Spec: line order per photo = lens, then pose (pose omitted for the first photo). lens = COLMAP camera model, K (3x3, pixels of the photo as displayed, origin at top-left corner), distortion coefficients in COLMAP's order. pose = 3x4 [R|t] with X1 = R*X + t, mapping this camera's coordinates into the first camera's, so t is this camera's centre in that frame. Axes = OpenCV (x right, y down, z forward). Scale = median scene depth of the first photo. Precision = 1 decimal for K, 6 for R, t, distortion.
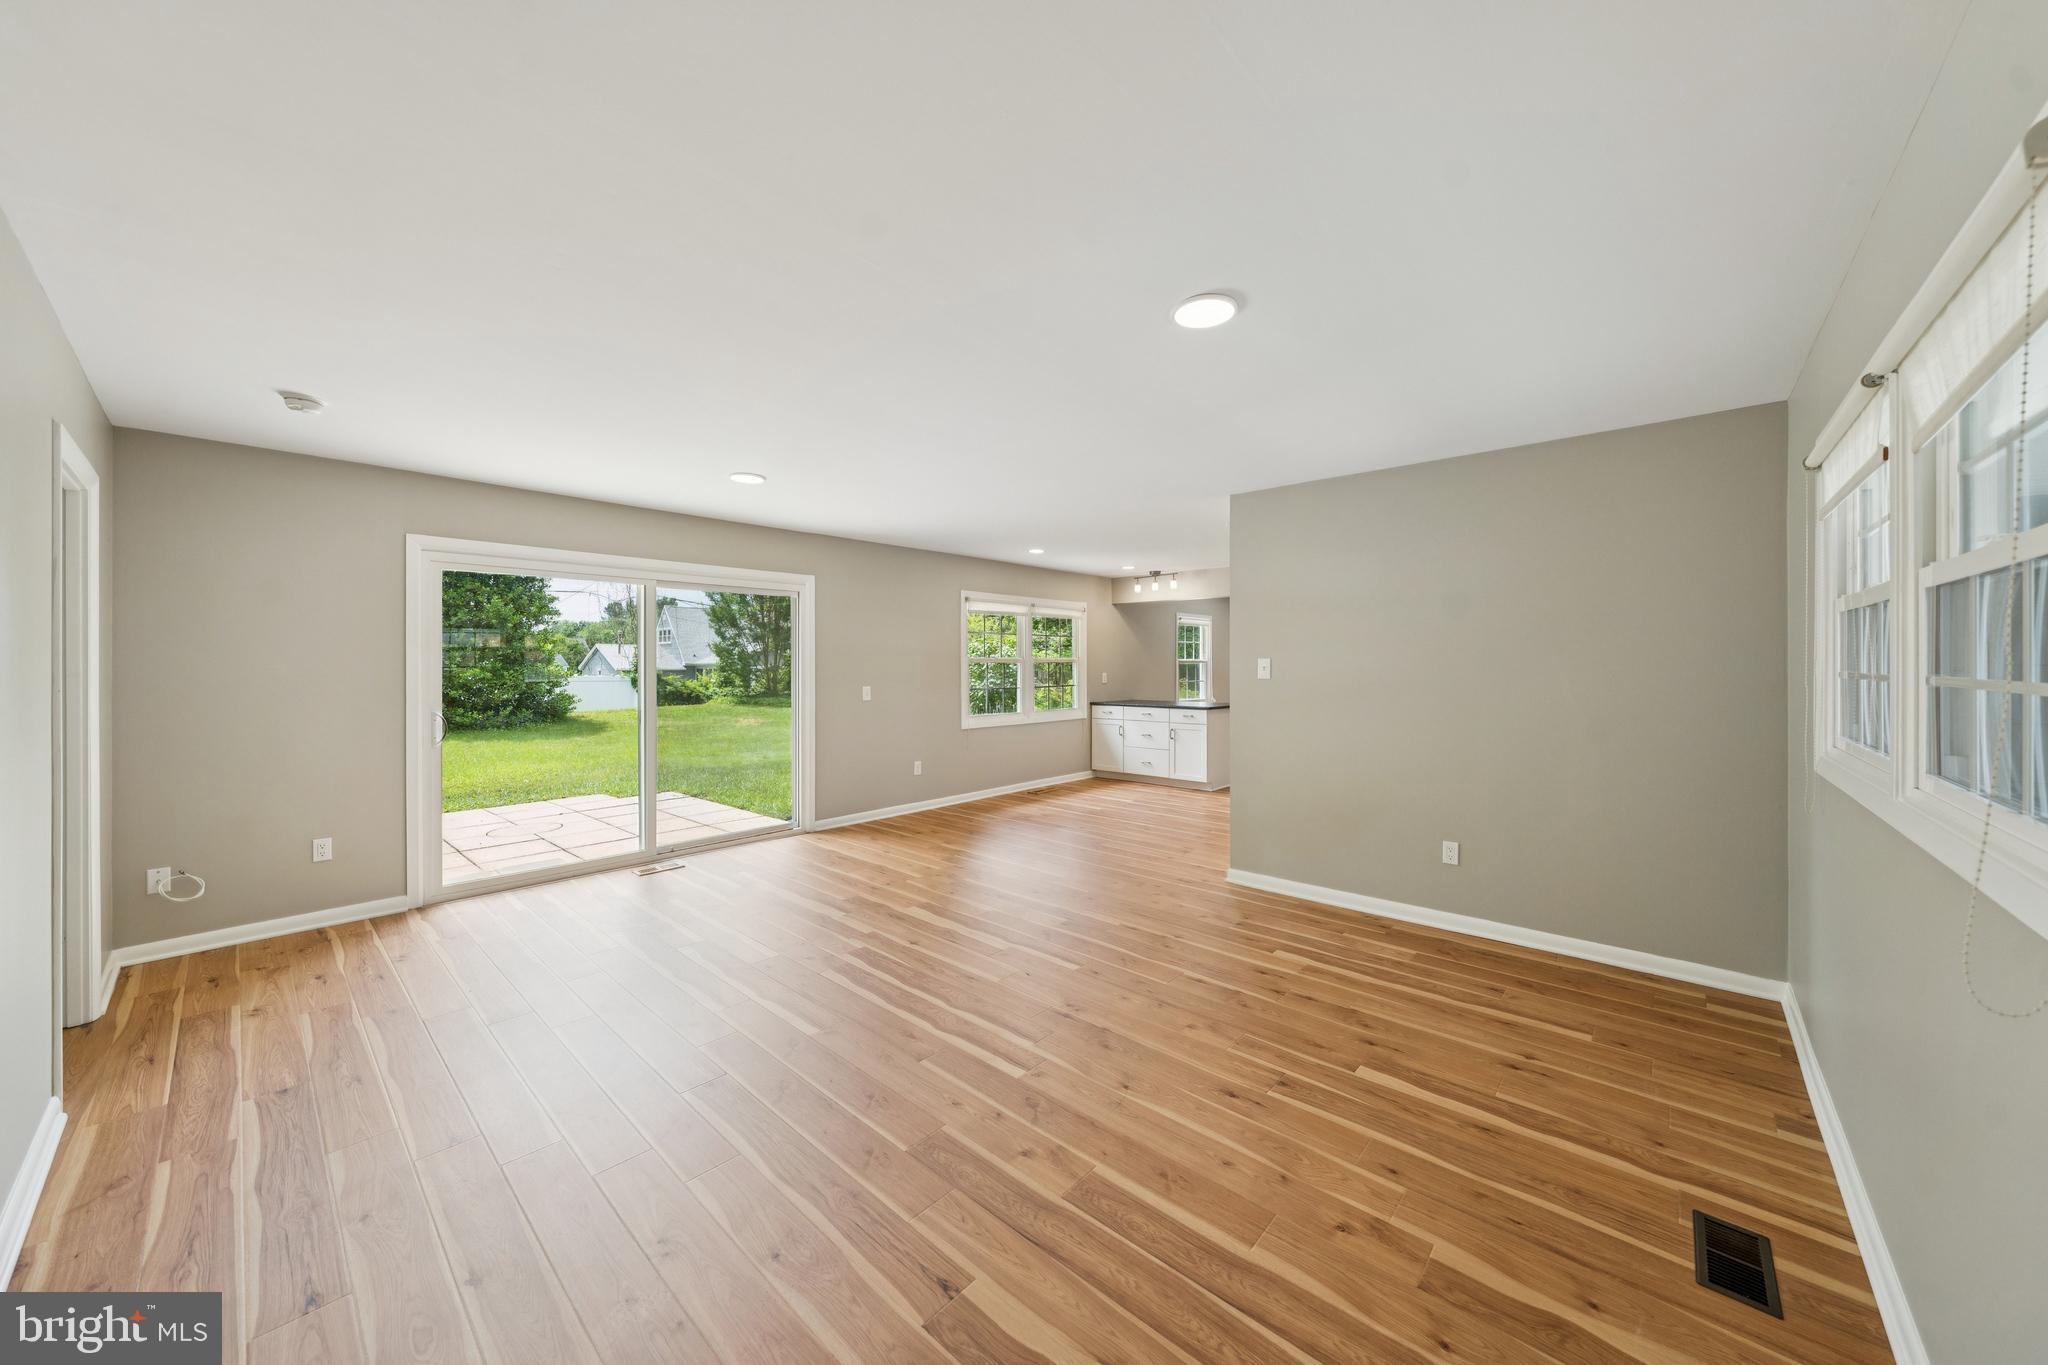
lens RADIAL K [[717.3, 0, 1035.8], [0, 717.3, 668.2], [0, 0, 1]] dist [-0.003440, -0.000119]
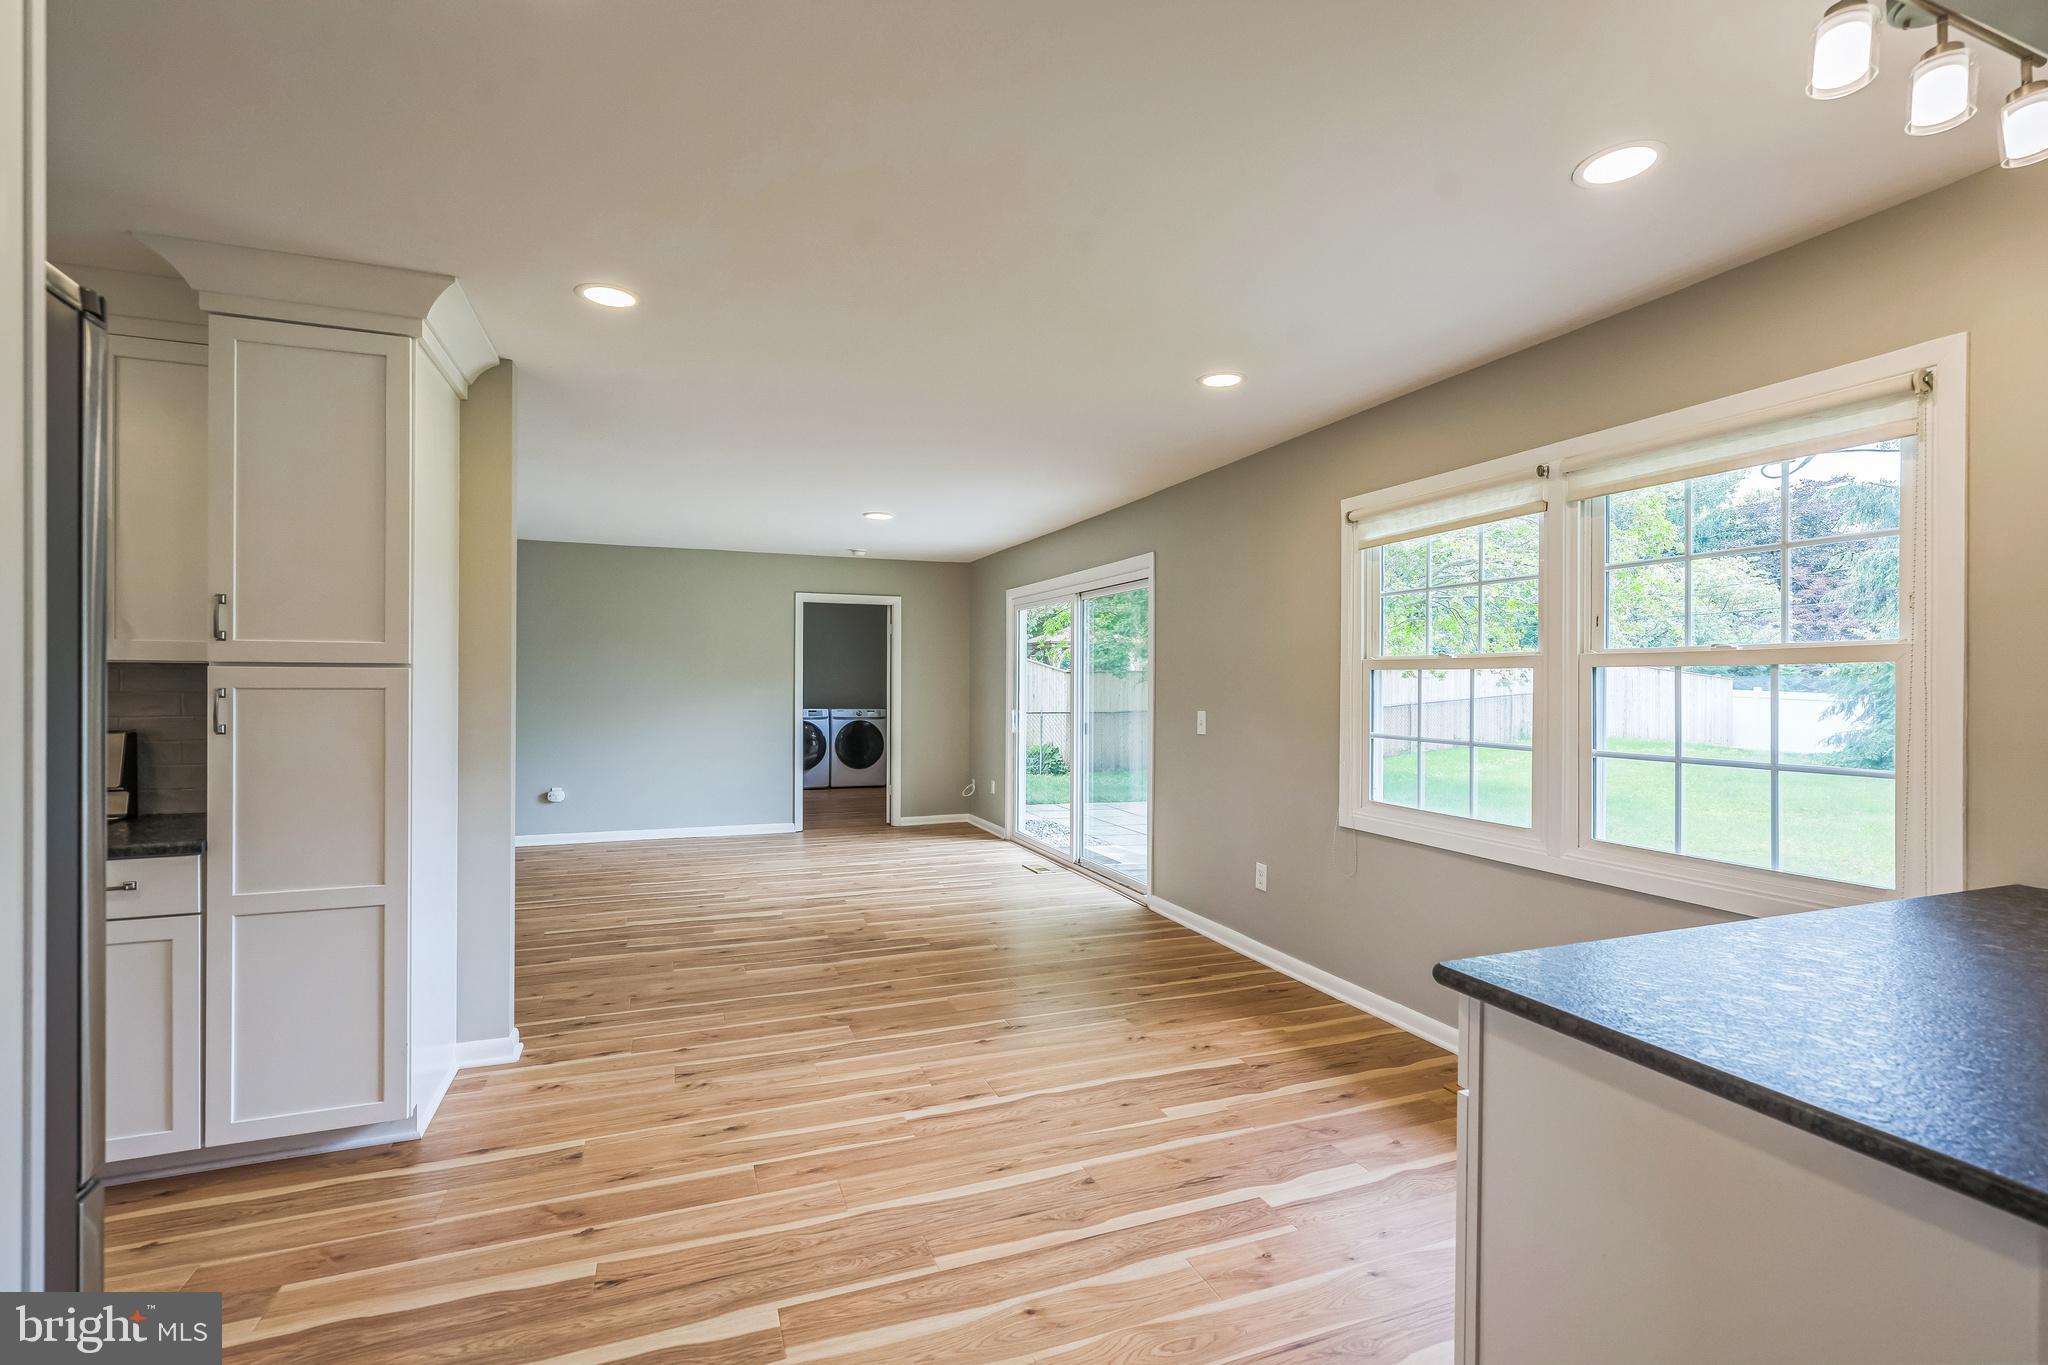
lens RADIAL K [[921.8, 0, 1032.9], [0, 921.8, 689.0], [0, 0, 1]] dist [0.001238, -0.000859]
pose [[-0.450853, 0.002803, -0.892594, 1.086399], [-0.011391, 0.999896, 0.008894, 0.000678], [0.892526, 0.014177, -0.450774, 2.492819]]
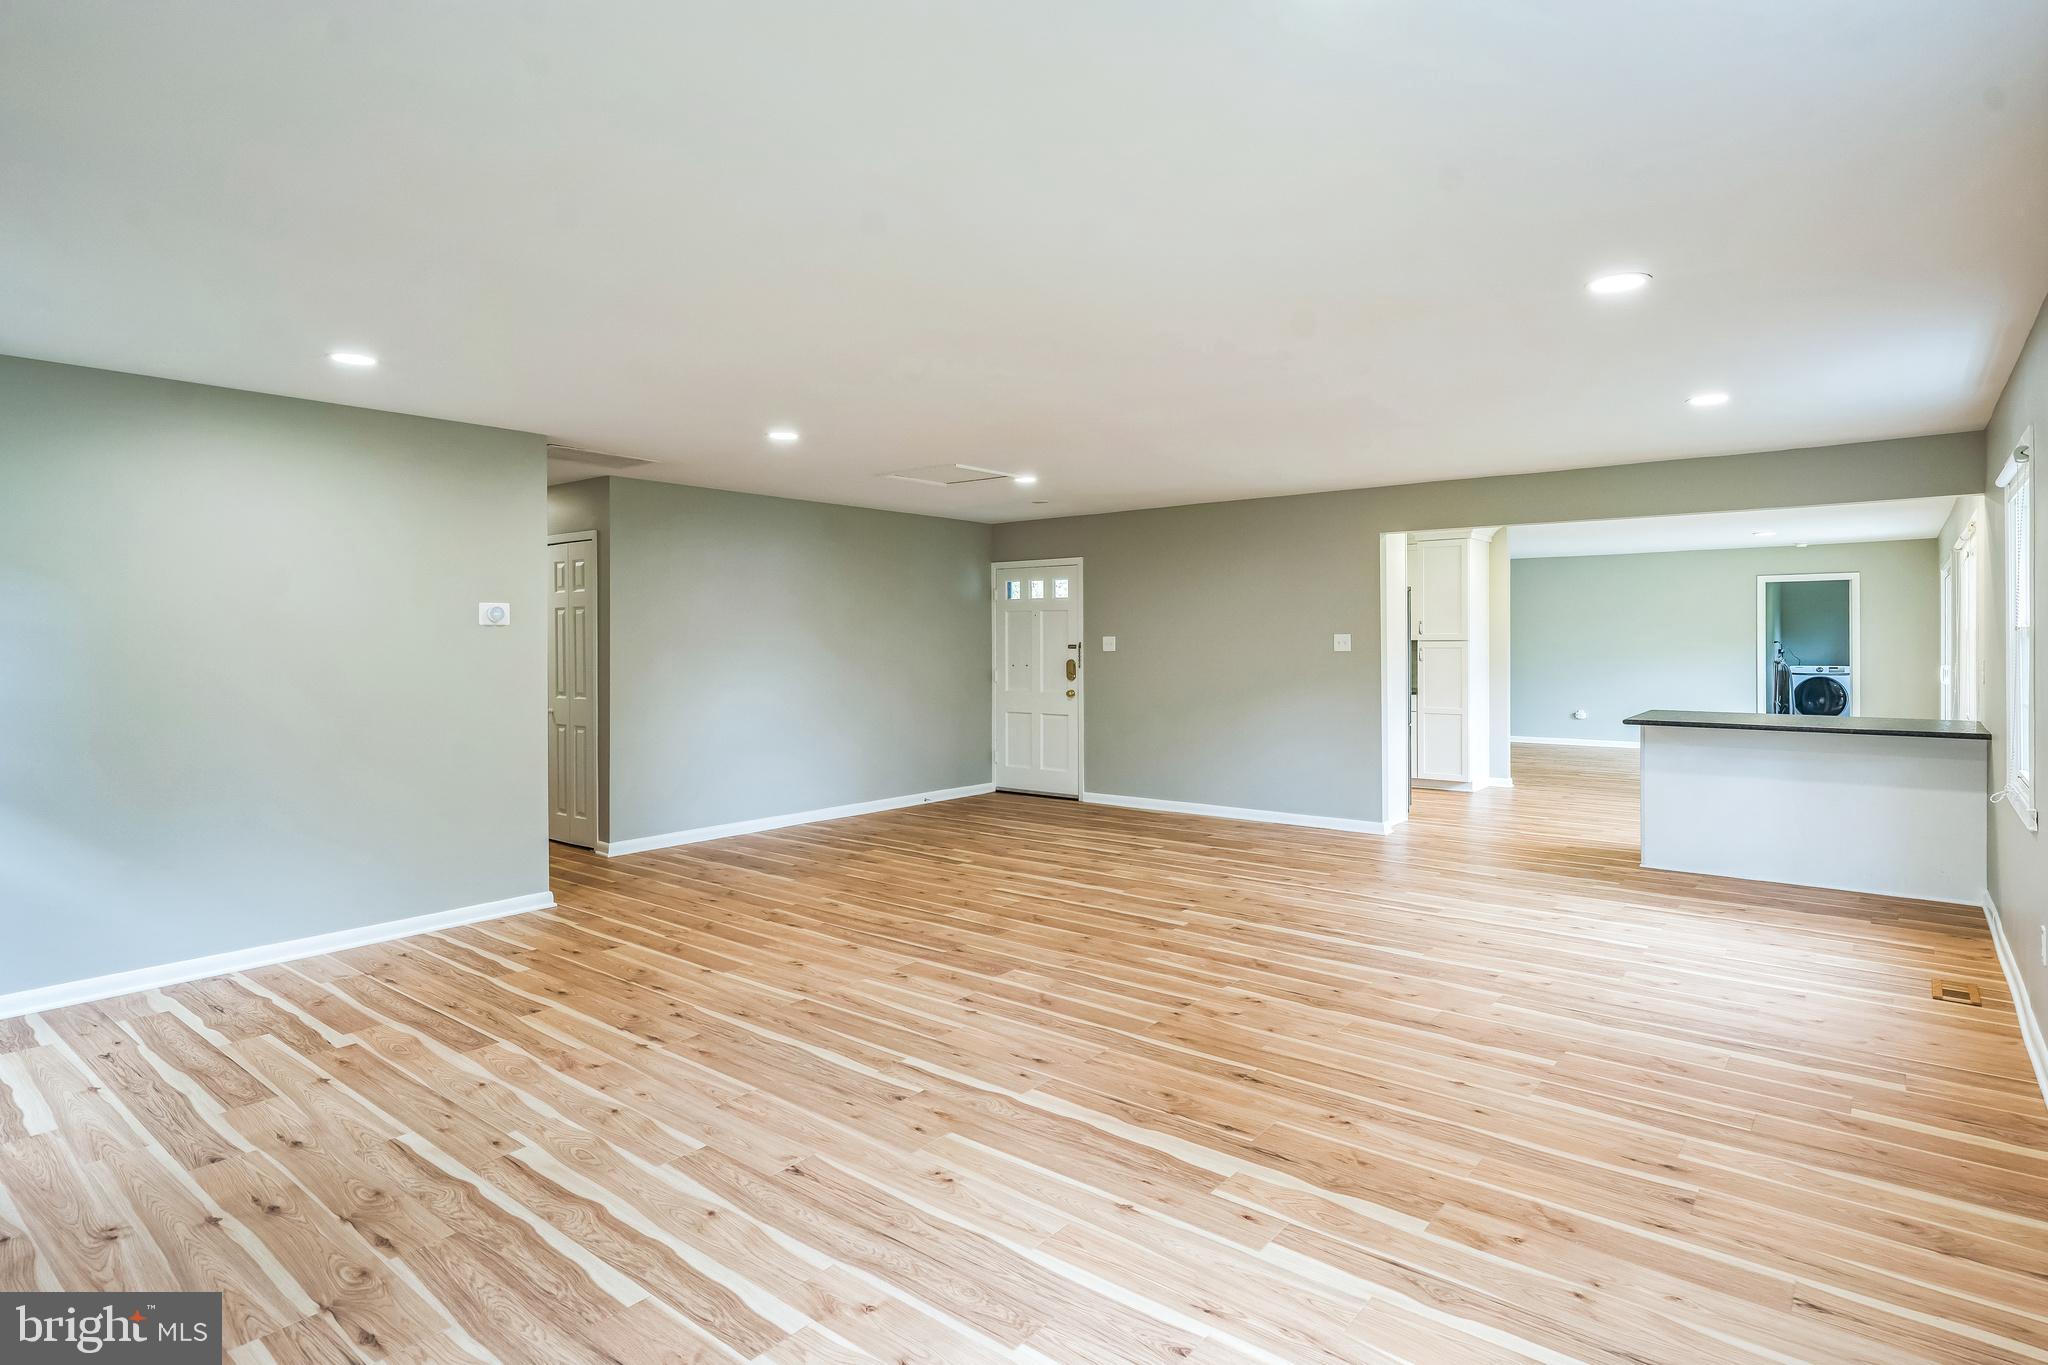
lens RADIAL K [[1075.3, 0, 1020.9], [0, 1075.3, 640.7], [0, 0, 1]] dist [0.004379, -0.000182]
pose [[-0.998969, 0.002495, -0.045321, 2.034362], [0.002174, 0.999972, 0.007127, -0.030901], [0.045337, 0.007021, -0.998947, 4.673909]]
